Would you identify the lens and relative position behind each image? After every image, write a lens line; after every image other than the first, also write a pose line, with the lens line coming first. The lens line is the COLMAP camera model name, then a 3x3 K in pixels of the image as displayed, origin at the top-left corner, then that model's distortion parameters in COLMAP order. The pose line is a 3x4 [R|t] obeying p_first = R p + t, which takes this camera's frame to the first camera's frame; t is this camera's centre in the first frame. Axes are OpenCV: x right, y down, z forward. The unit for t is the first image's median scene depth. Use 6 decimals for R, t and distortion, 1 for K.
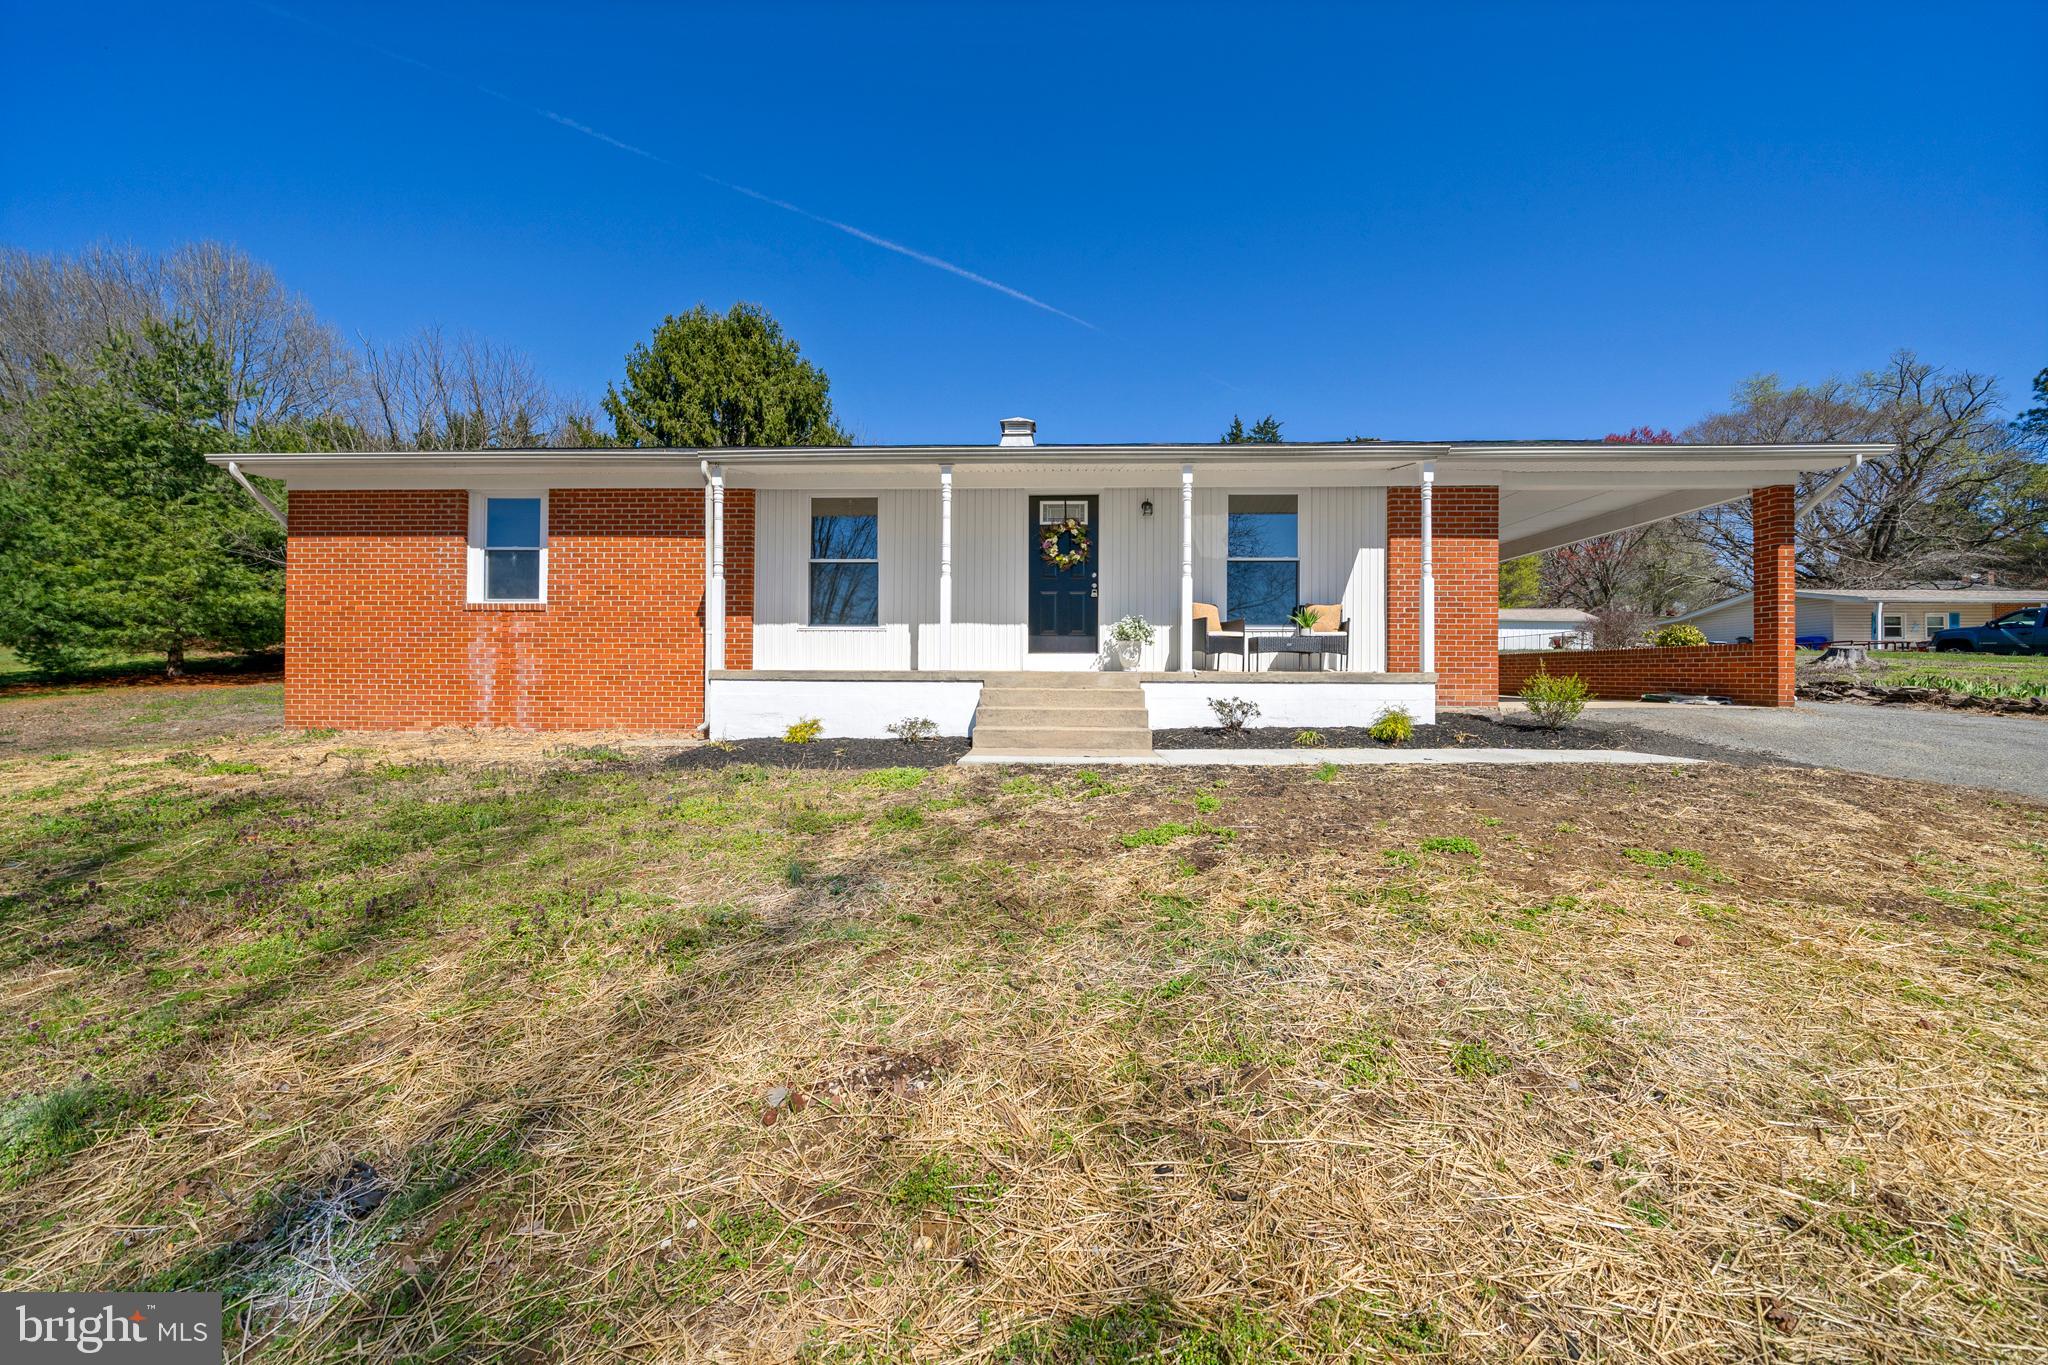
lens RADIAL K [[741.5, 0, 1023.1], [0, 741.5, 672.6], [0, 0, 1]] dist [-0.011067, -0.000010]
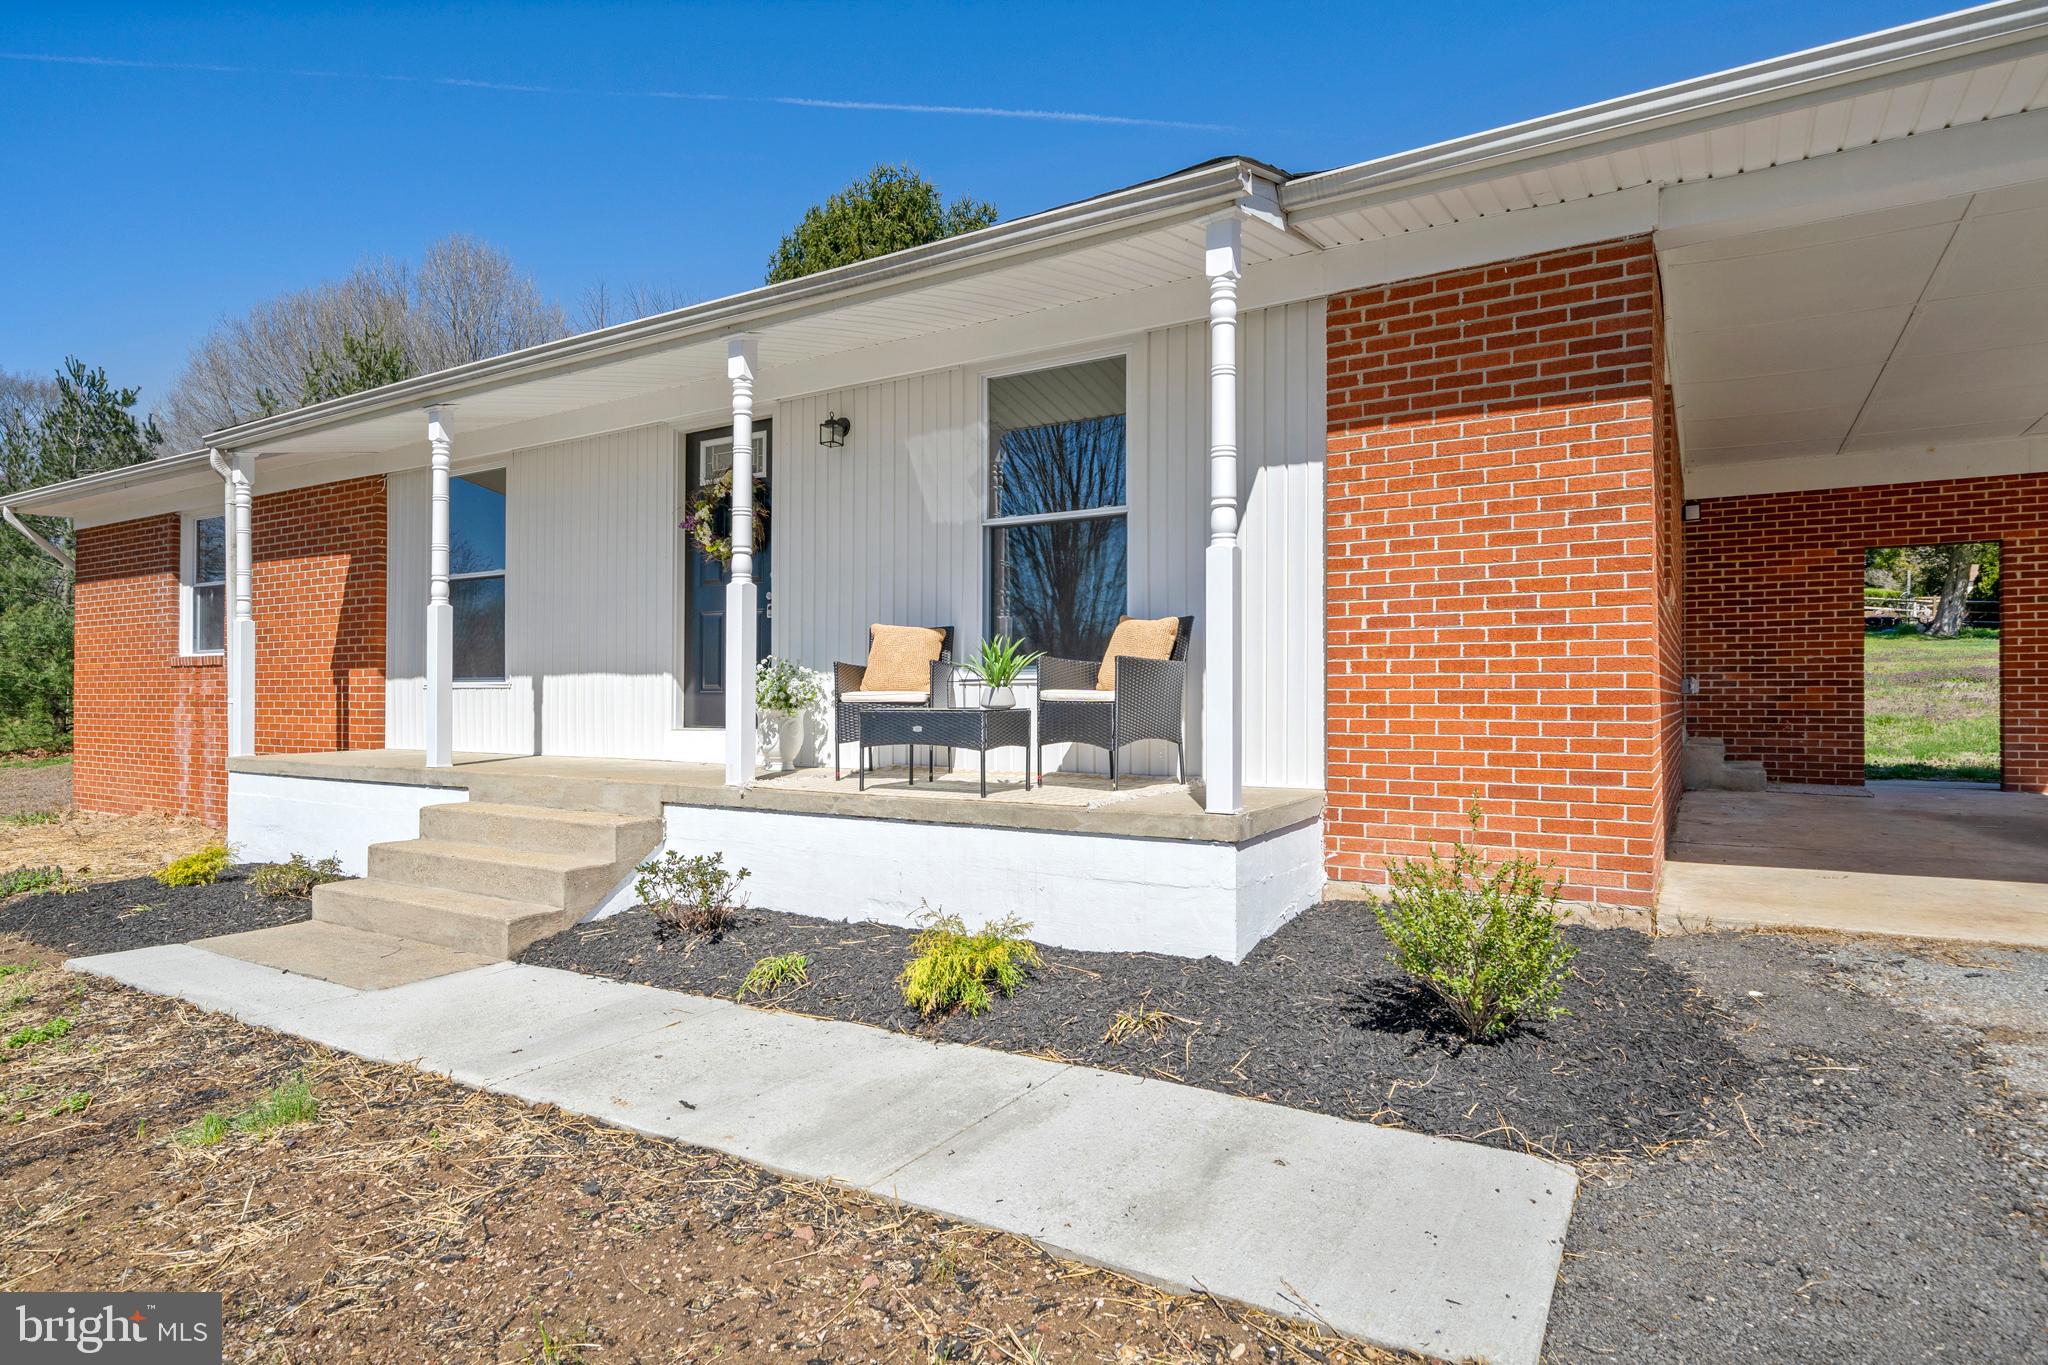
lens RADIAL K [[1093.2, 0, 1023.8], [0, 1093.2, 693.3], [0, 0, 1]] dist [-0.005900, 0.000052]
pose [[0.877576, -0.007948, -0.479371, 0.616448], [0.012997, 0.999890, 0.007214, -0.053568], [0.479261, -0.012561, 0.877583, 0.425425]]
